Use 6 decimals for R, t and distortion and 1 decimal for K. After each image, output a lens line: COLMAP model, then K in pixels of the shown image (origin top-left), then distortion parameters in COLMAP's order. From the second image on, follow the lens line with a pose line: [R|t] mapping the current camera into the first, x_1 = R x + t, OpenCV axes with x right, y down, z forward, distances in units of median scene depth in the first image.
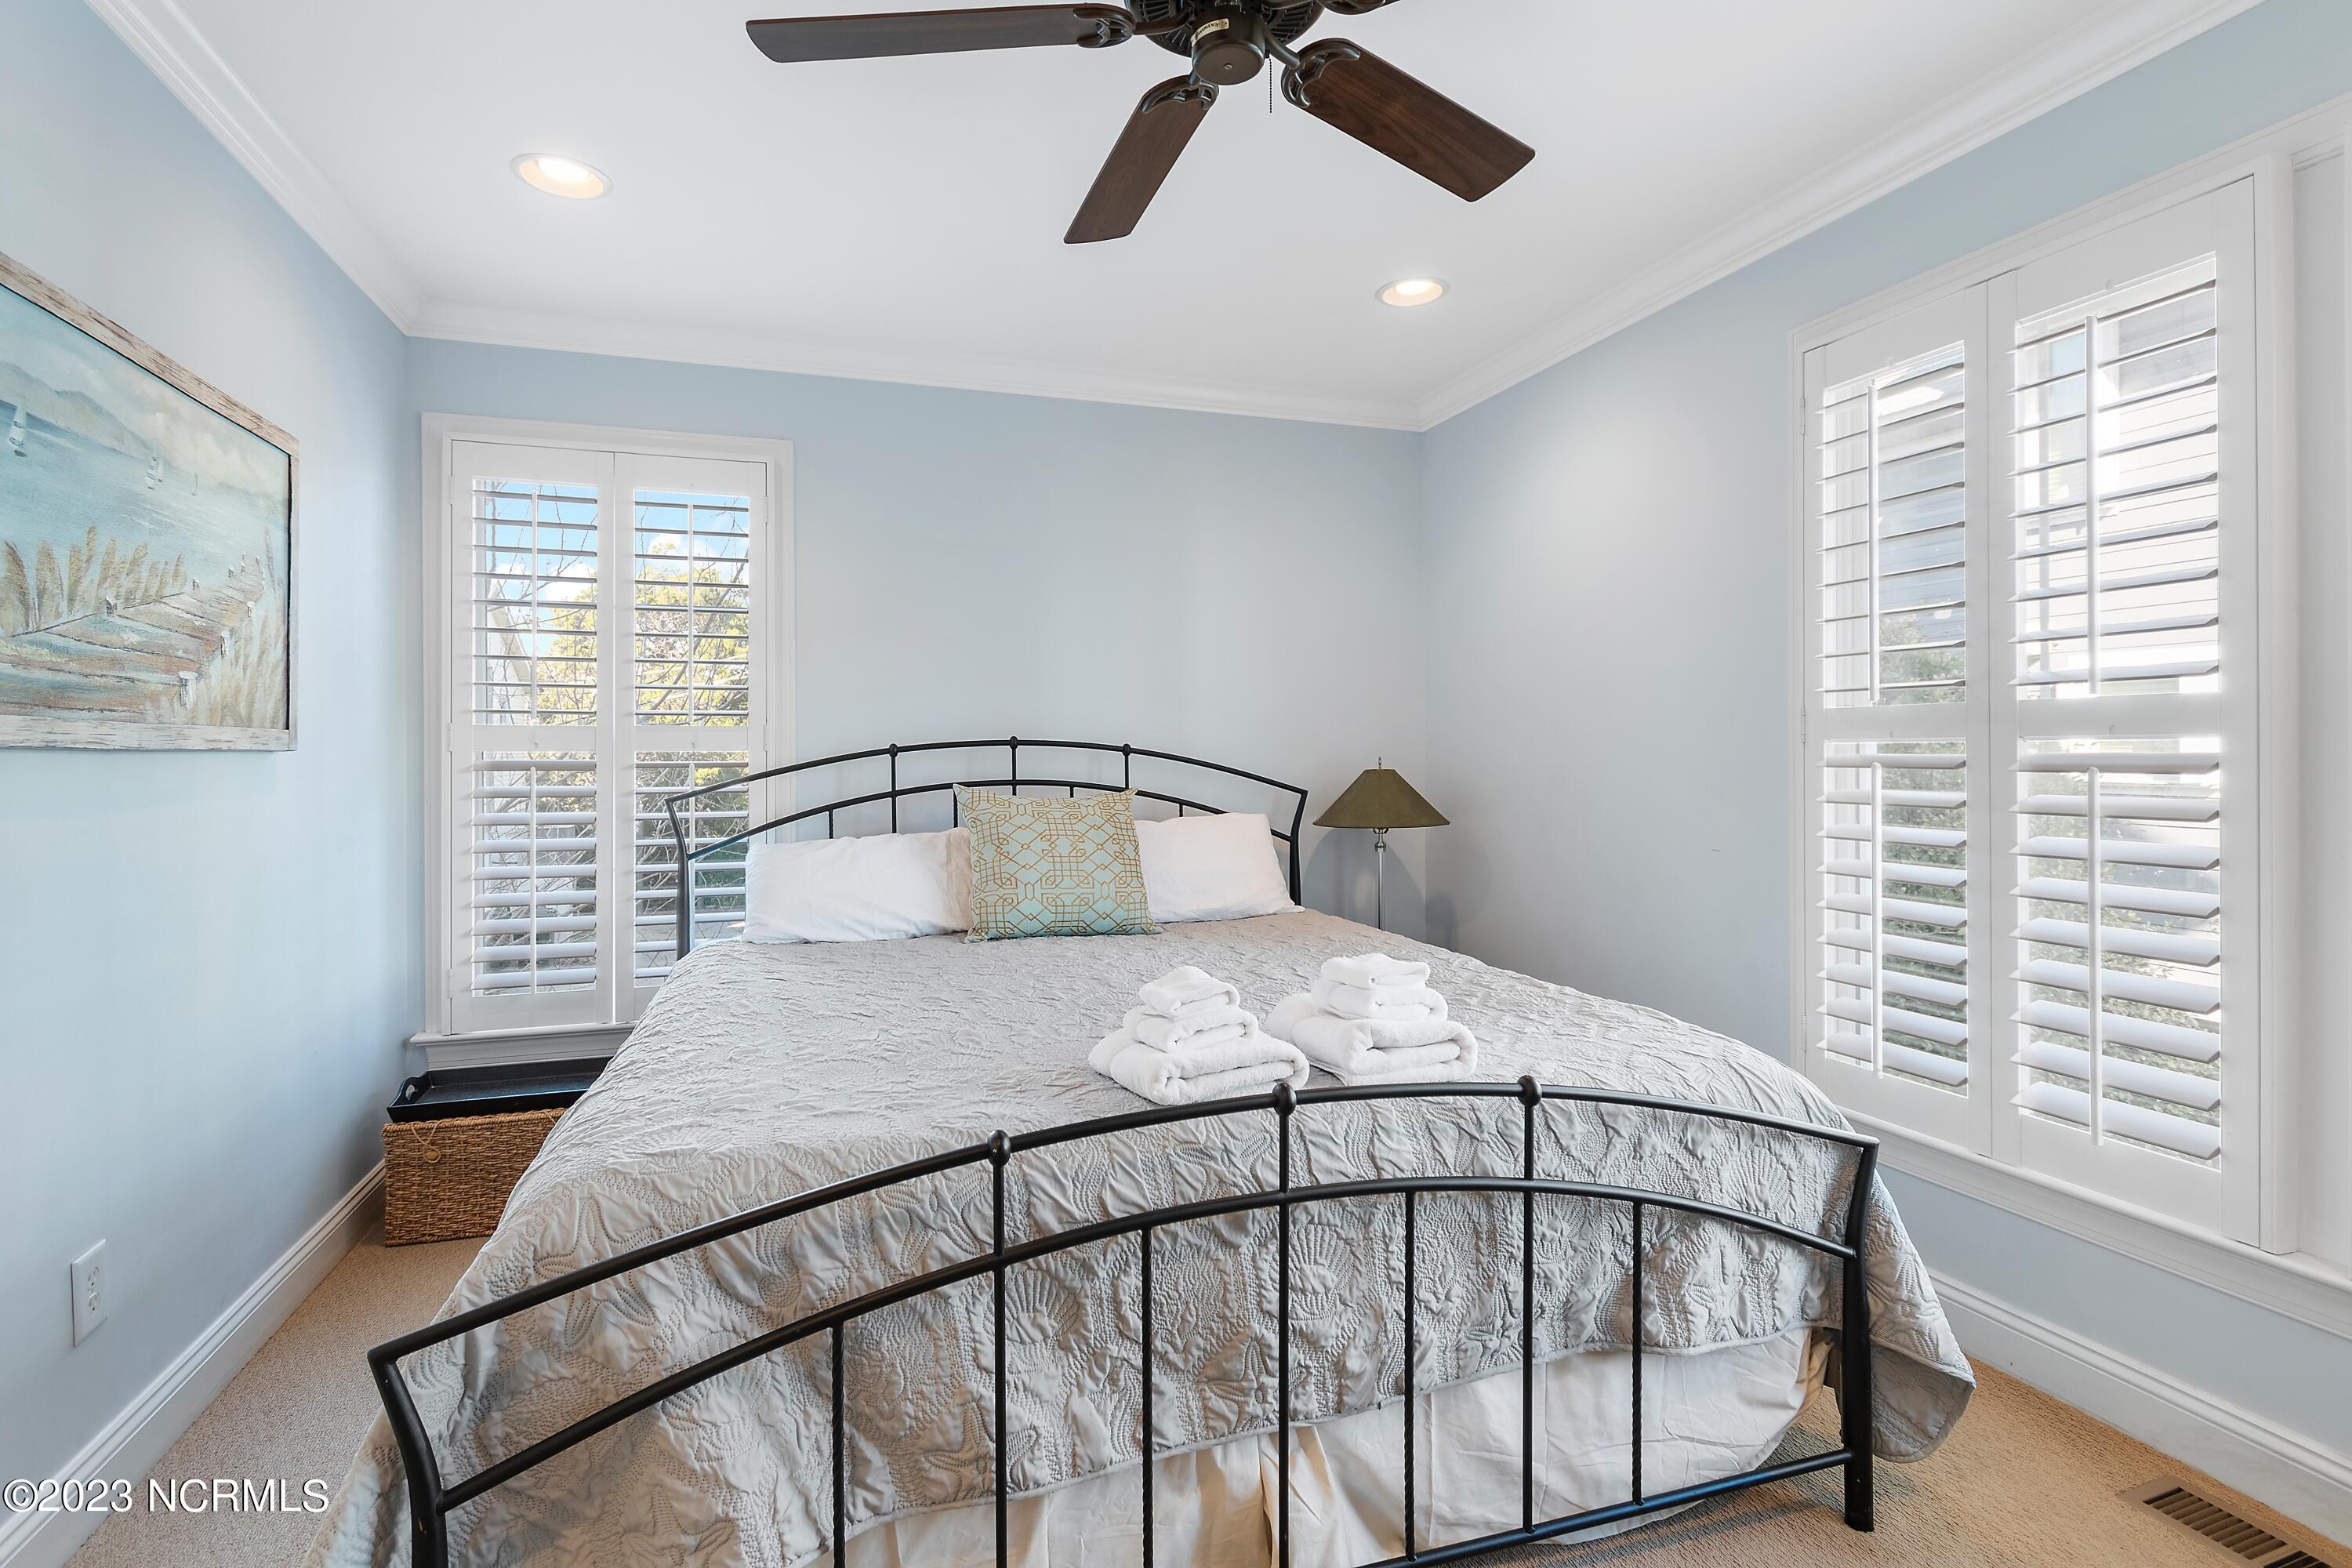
lens RADIAL K [[1136.4, 0, 1175.3], [0, 1136.4, 785.3], [0, 0, 1]] dist [0.001144, -0.000818]
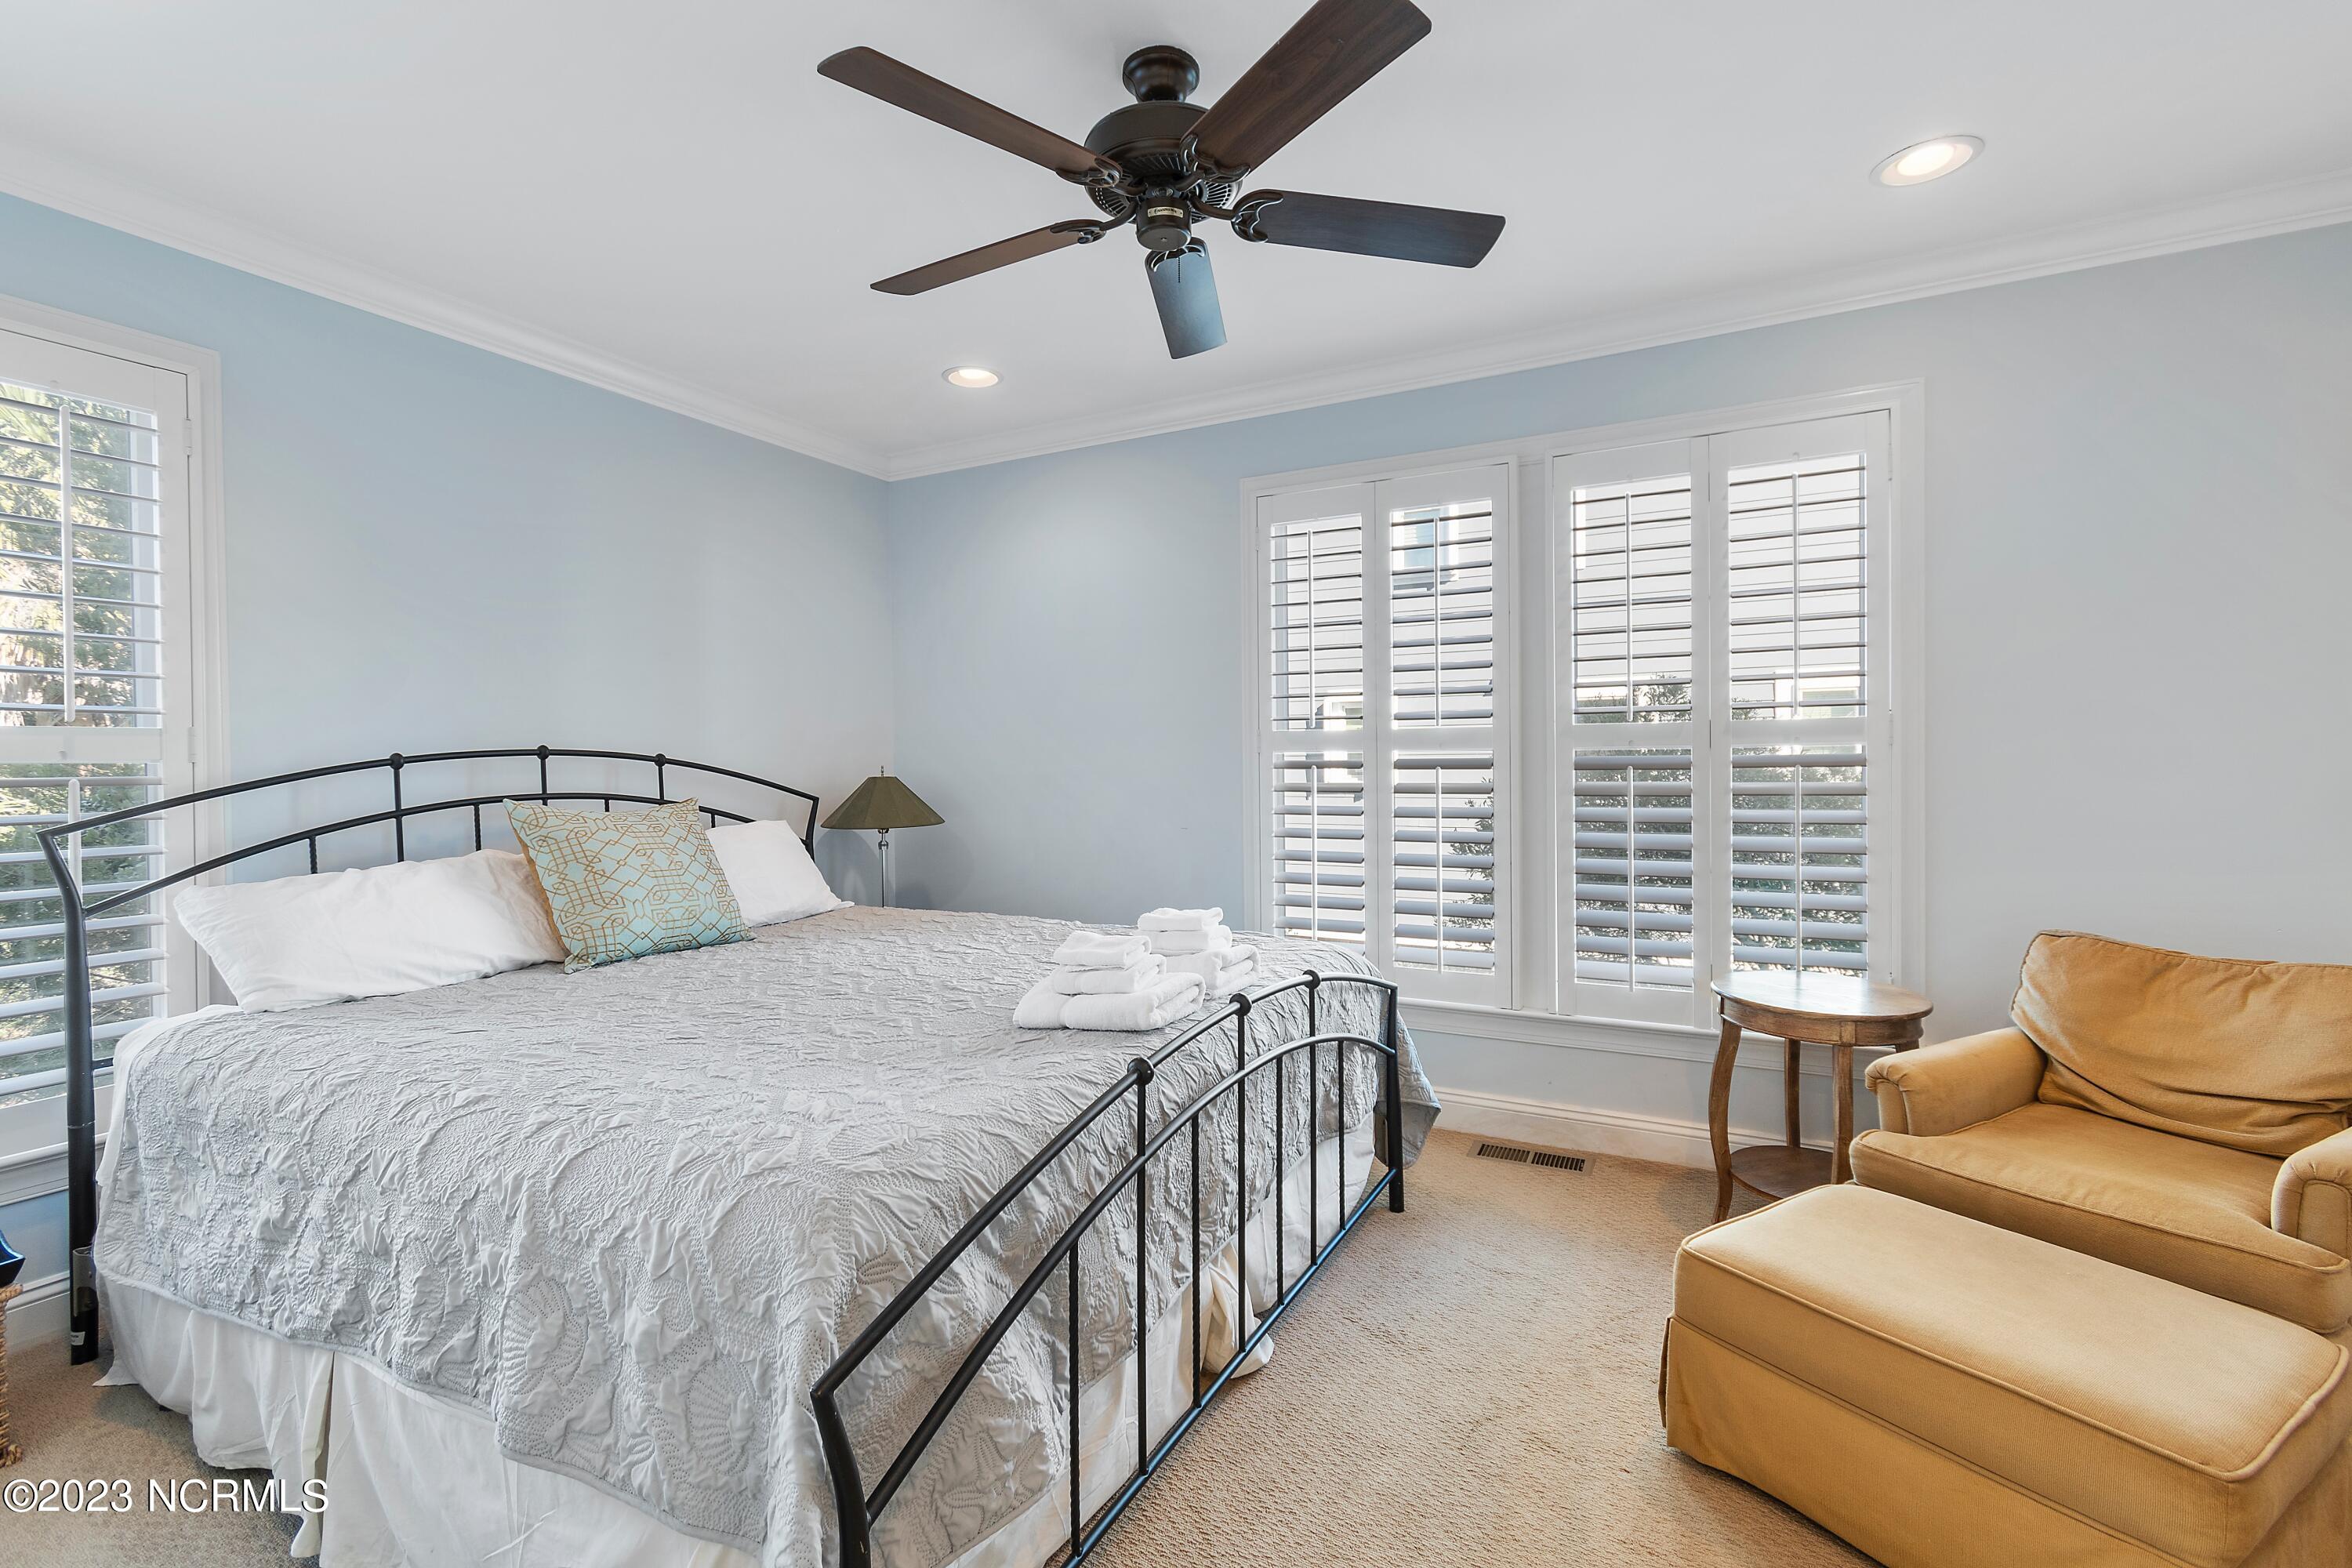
lens RADIAL K [[1054.8, 0, 1154.1], [0, 1054.8, 810.2], [0, 0, 1]] dist [0.005903, -0.002524]
pose [[0.715413, -0.036371, 0.697755, -0.415647], [0.026481, 0.999338, 0.024940, 0.000149], [-0.698200, 0.000634, 0.715903, 0.065253]]
